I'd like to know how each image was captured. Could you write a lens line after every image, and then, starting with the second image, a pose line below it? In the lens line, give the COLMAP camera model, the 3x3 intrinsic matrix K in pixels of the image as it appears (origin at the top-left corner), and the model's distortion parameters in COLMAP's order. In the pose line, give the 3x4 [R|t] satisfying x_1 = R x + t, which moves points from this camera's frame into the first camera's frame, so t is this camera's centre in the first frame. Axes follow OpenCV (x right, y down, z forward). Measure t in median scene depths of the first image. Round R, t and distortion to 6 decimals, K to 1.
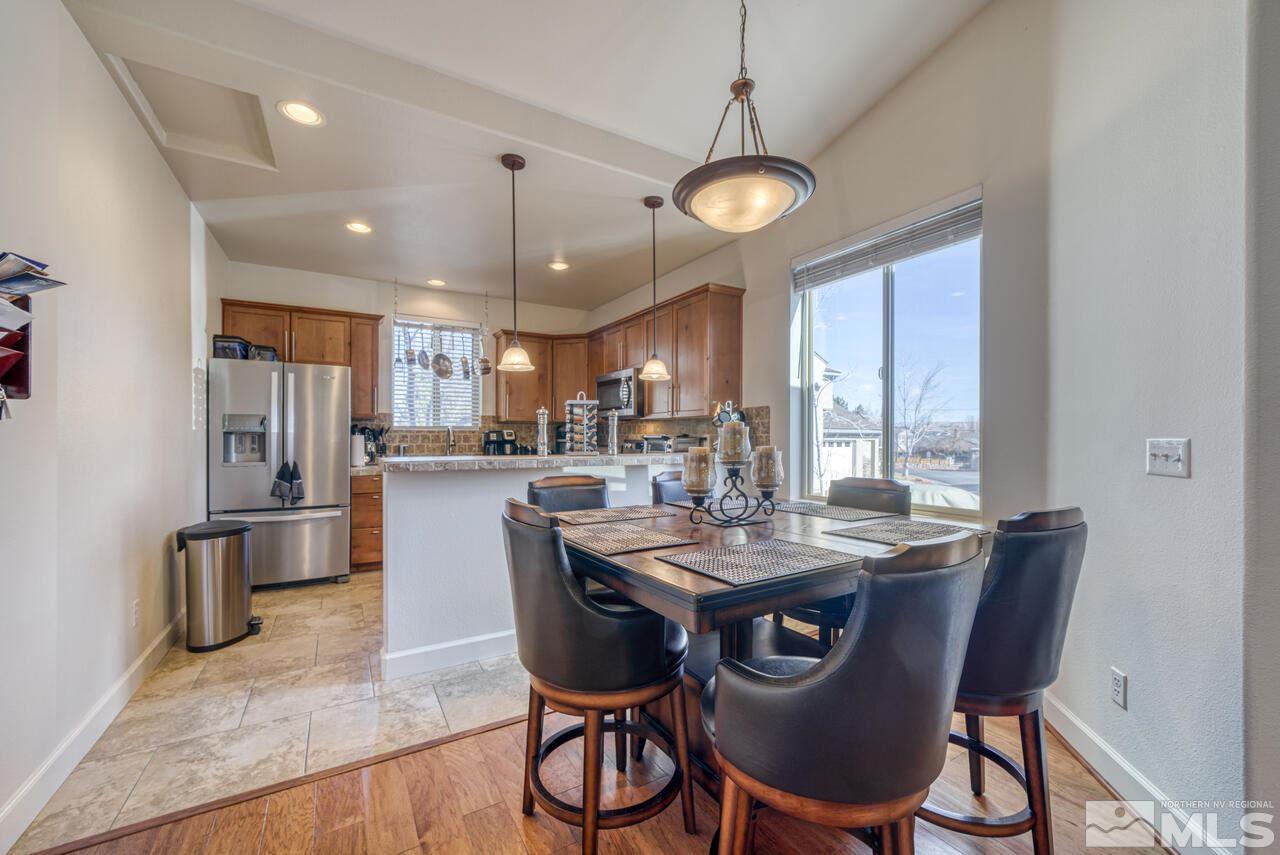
lens RADIAL K [[503.4, 0, 643.7], [0, 503.4, 435.7], [0, 0, 1]] dist [-0.009718, 0.003207]
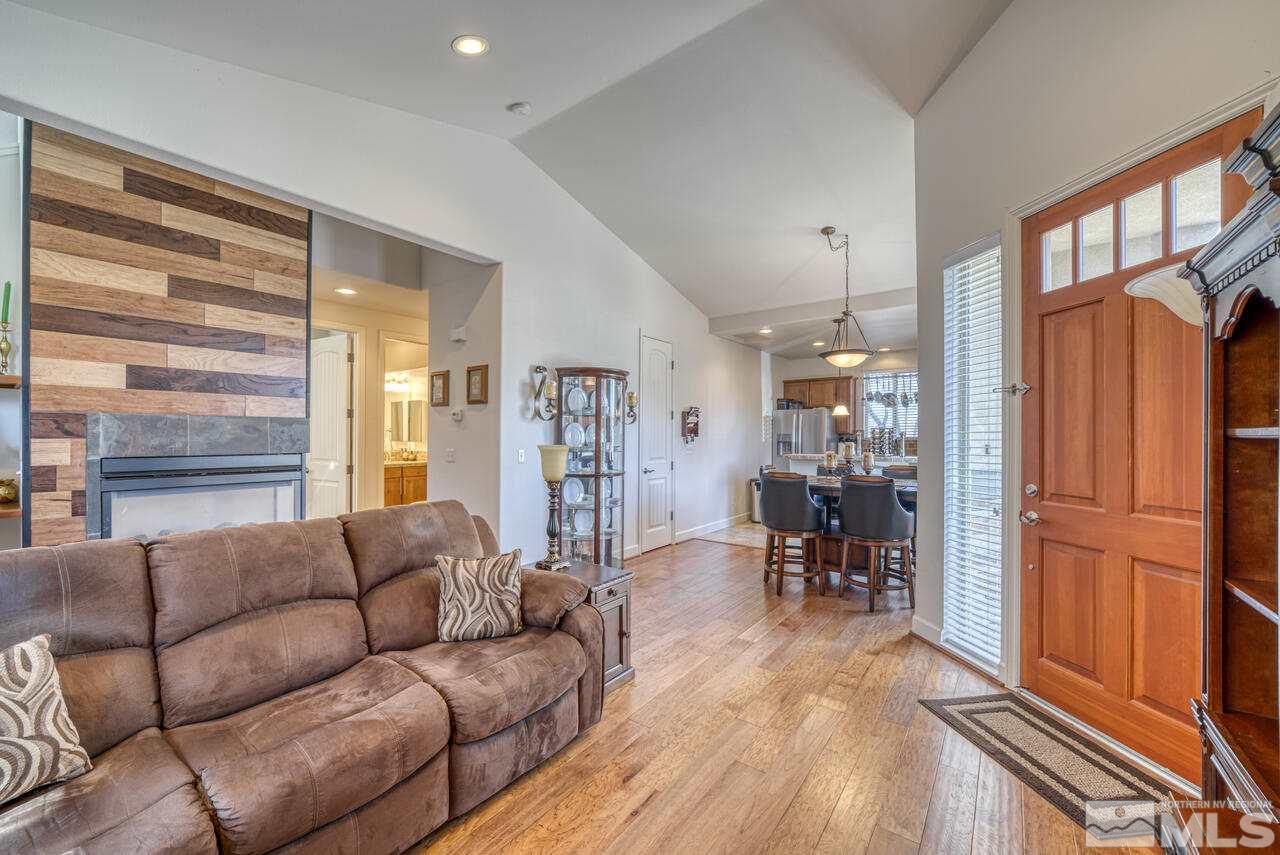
lens RADIAL K [[503.4, 0, 632.0], [0, 503.4, 434.2], [0, 0, 1]] dist [-0.009718, 0.003207]
pose [[0.361893, -0.007347, -0.932191, 0.922707], [-0.000858, 0.999966, -0.008214, -0.017356], [0.932219, 0.003773, 0.361874, -0.403177]]
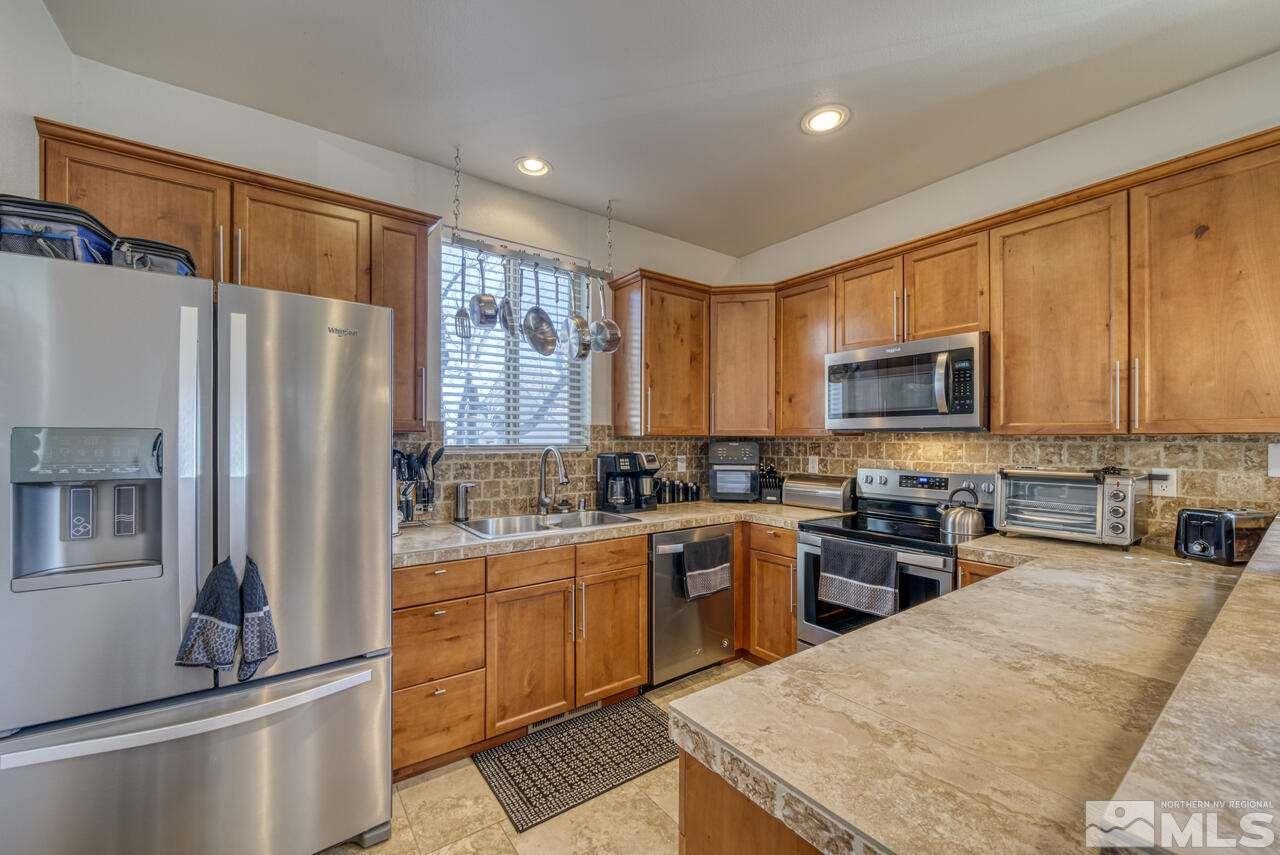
lens RADIAL K [[503.4, 0, 642.6], [0, 503.4, 440.9], [0, 0, 1]] dist [-0.009718, 0.003207]
pose [[0.995957, -0.002401, 0.089794, -0.396373], [0.002515, 0.999996, -0.001159, -0.027581], [-0.089791, 0.001380, 0.995960, 0.546537]]
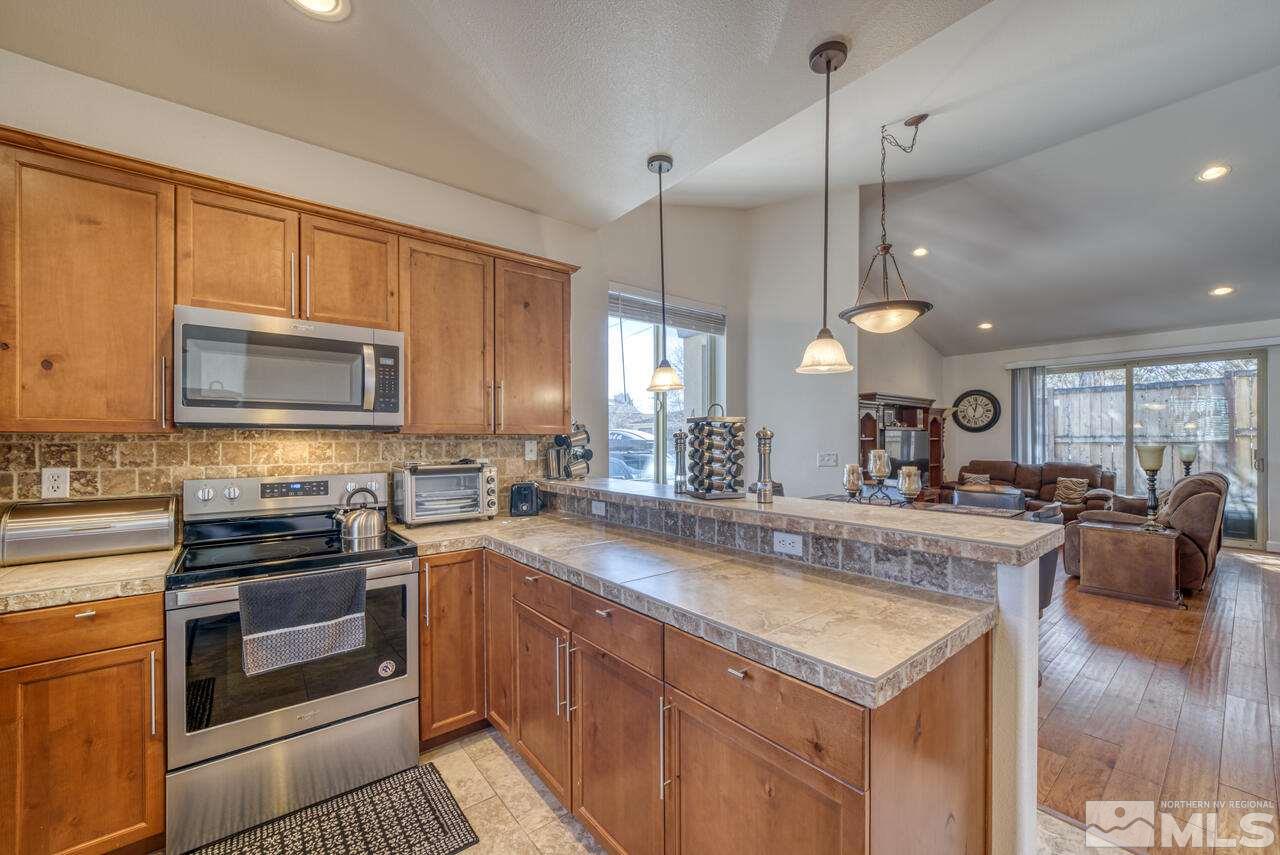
lens RADIAL K [[503.4, 0, 636.8], [0, 503.4, 436.7], [0, 0, 1]] dist [-0.009718, 0.003207]
pose [[-0.129485, 0.000318, 0.991581, -0.554193], [0.003768, 0.999993, 0.000172, -0.029474], [-0.991574, 0.003759, -0.129486, 0.841749]]
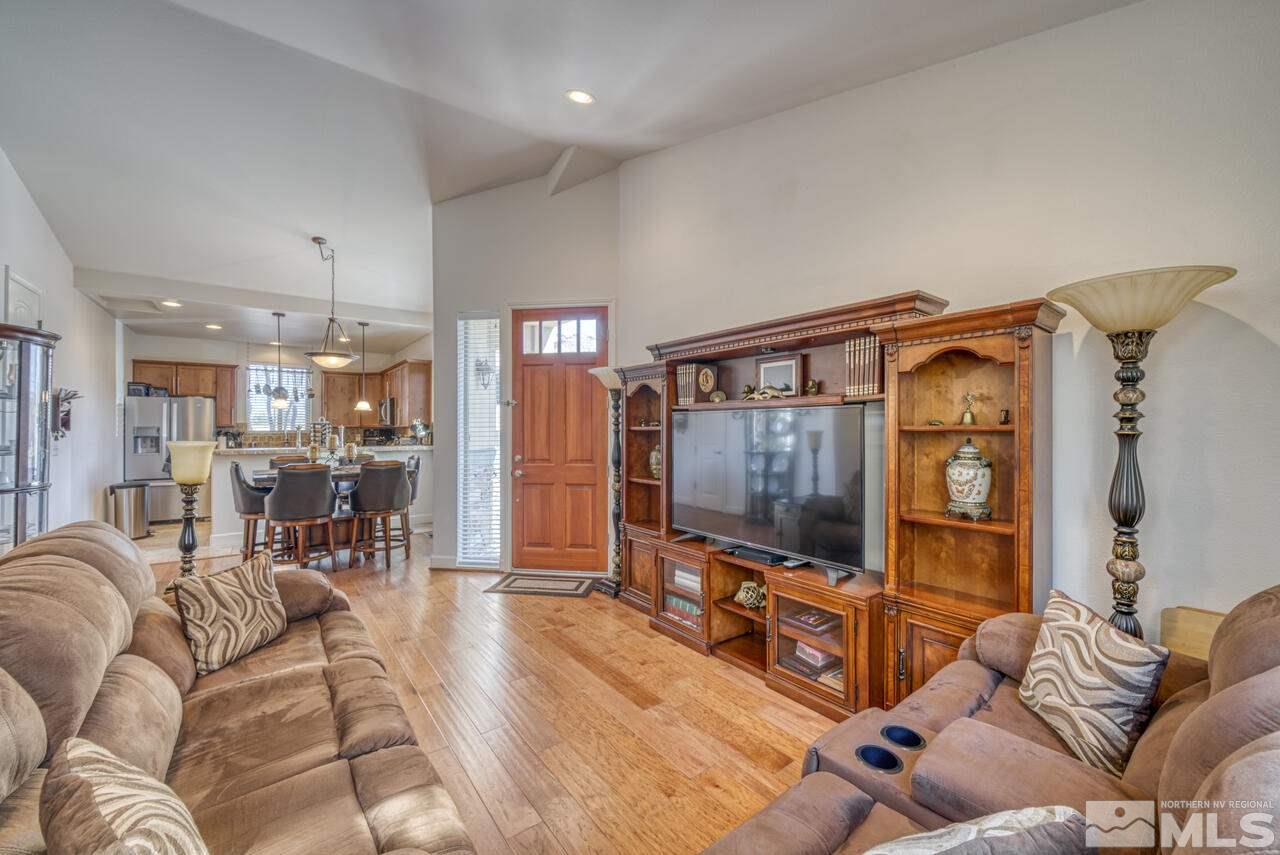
lens RADIAL K [[503.4, 0, 643.7], [0, 503.4, 427.7], [0, 0, 1]] dist [-0.009718, 0.003207]
pose [[0.994941, -0.005429, 0.100317, 0.708322], [0.005881, 0.999974, -0.004212, -0.017687], [-0.100292, 0.004780, 0.994947, -0.856675]]
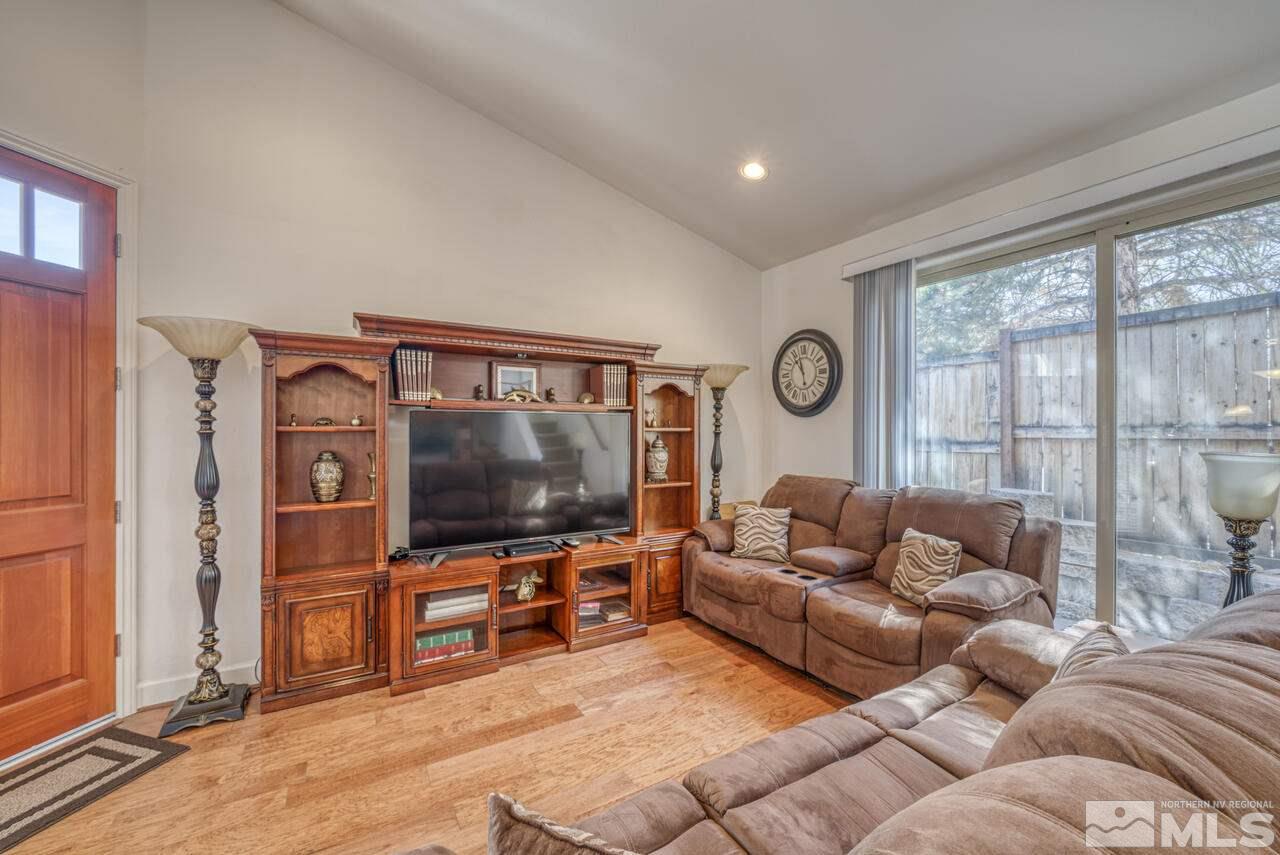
lens RADIAL K [[503.4, 0, 635.6], [0, 503.4, 425.1], [0, 0, 1]] dist [-0.009718, 0.003207]
pose [[0.017150, 0.003755, 0.999846, 0.223473], [0.001536, 0.999992, -0.003782, -0.021823], [-0.999852, 0.001600, 0.017144, -0.375259]]
